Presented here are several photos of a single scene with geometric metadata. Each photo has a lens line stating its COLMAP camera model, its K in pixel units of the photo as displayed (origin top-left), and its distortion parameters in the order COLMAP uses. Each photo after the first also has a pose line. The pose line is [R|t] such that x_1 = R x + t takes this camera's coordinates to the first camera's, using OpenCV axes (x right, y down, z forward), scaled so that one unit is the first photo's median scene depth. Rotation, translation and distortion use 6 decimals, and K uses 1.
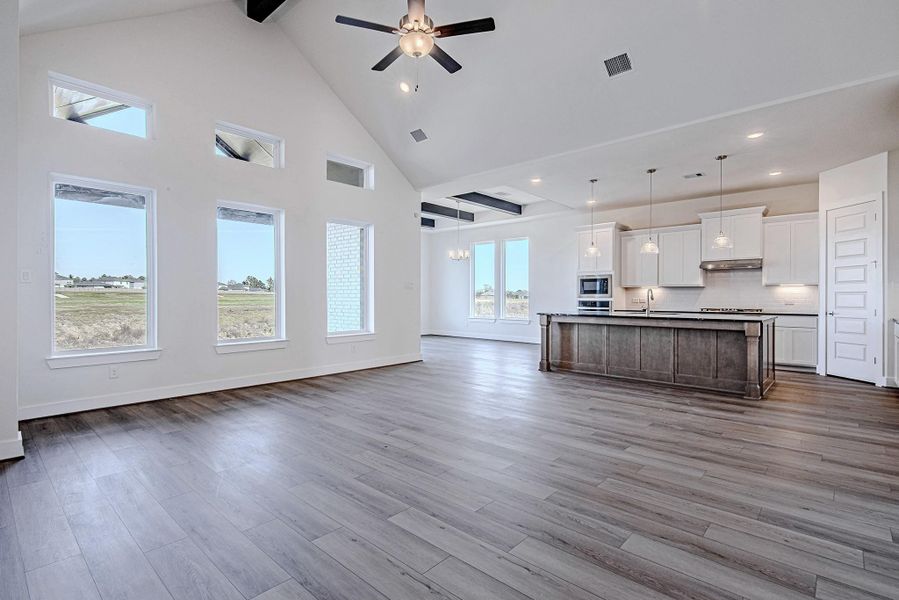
lens RADIAL K [[423.5, 0, 481.1], [0, 423.5, 293.2], [0, 0, 1]] dist [0.012458, 0.000078]
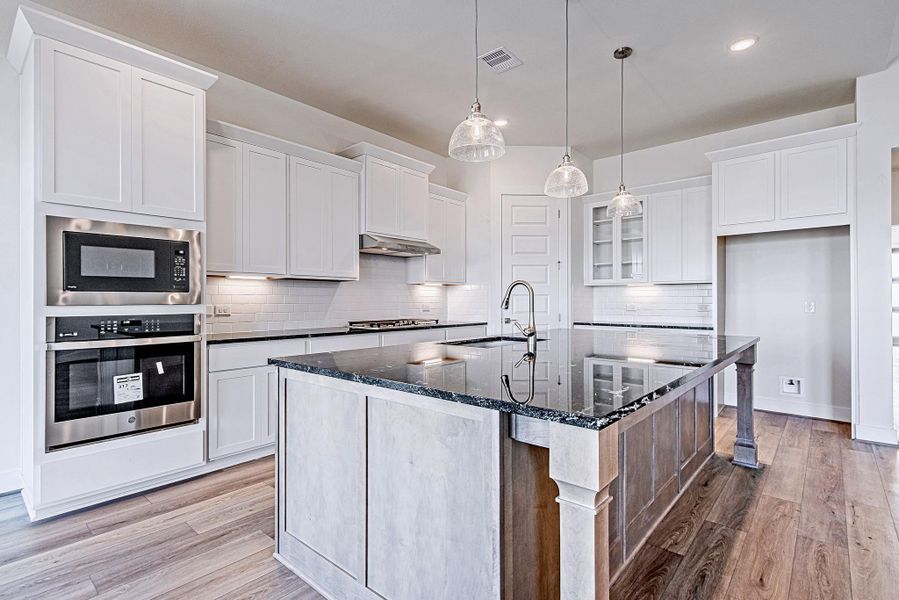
lens RADIAL K [[434.9, 0, 438.9], [0, 434.9, 298.4], [0, 0, 1]] dist [0.012669, -0.000078]
pose [[0.037248, 0.005123, 0.999293, -0.020656], [-0.006609, 0.999966, -0.004880, 0.008659], [-0.999284, -0.006422, 0.037280, 1.078720]]
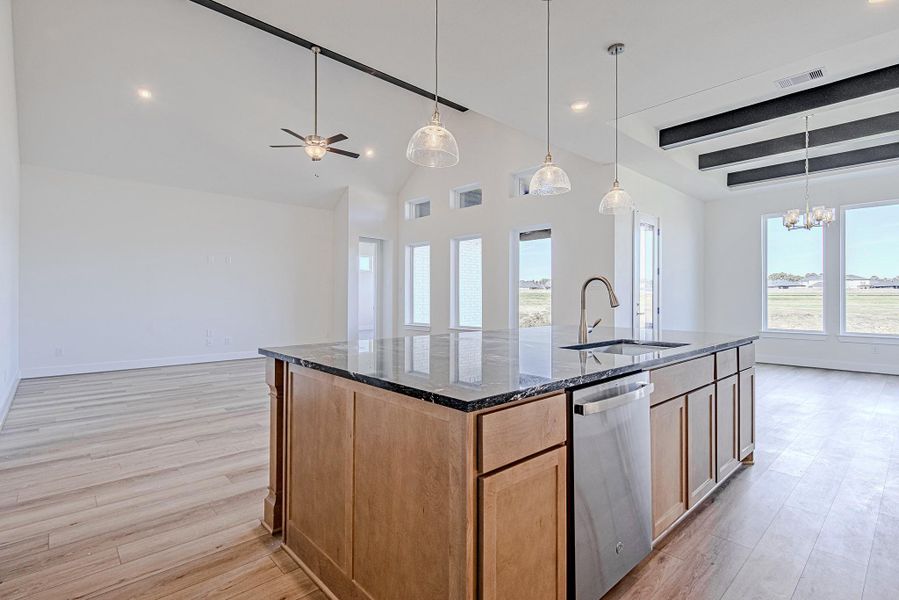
lens RADIAL K [[434.9, 0, 438.9], [0, 434.9, 298.4], [0, 0, 1]] dist [0.012669, -0.000078]
pose [[-0.145495, -0.000101, -0.989359, 0.804817], [0.006095, 0.999981, -0.000998, 0.008298], [0.989340, -0.006175, -0.145492, 0.929771]]
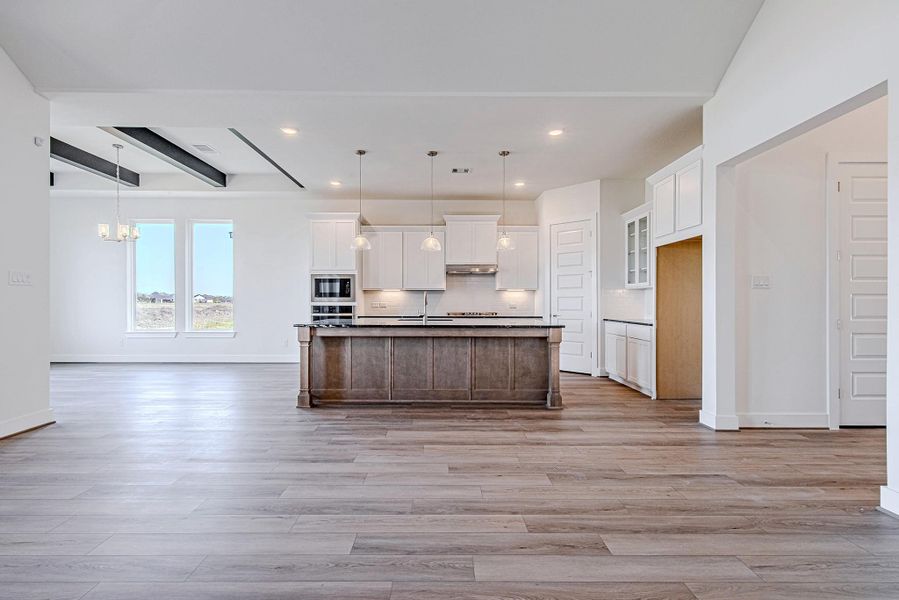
lens RADIAL K [[410.4, 0, 440.9], [0, 410.4, 301.6], [0, 0, 1]] dist [0.011126, -0.000161]
pose [[0.769146, -0.001247, 0.639072, -0.112269], [-0.006016, 0.999940, 0.009191, 0.001949], [-0.639045, -0.010914, 0.769092, 0.344103]]
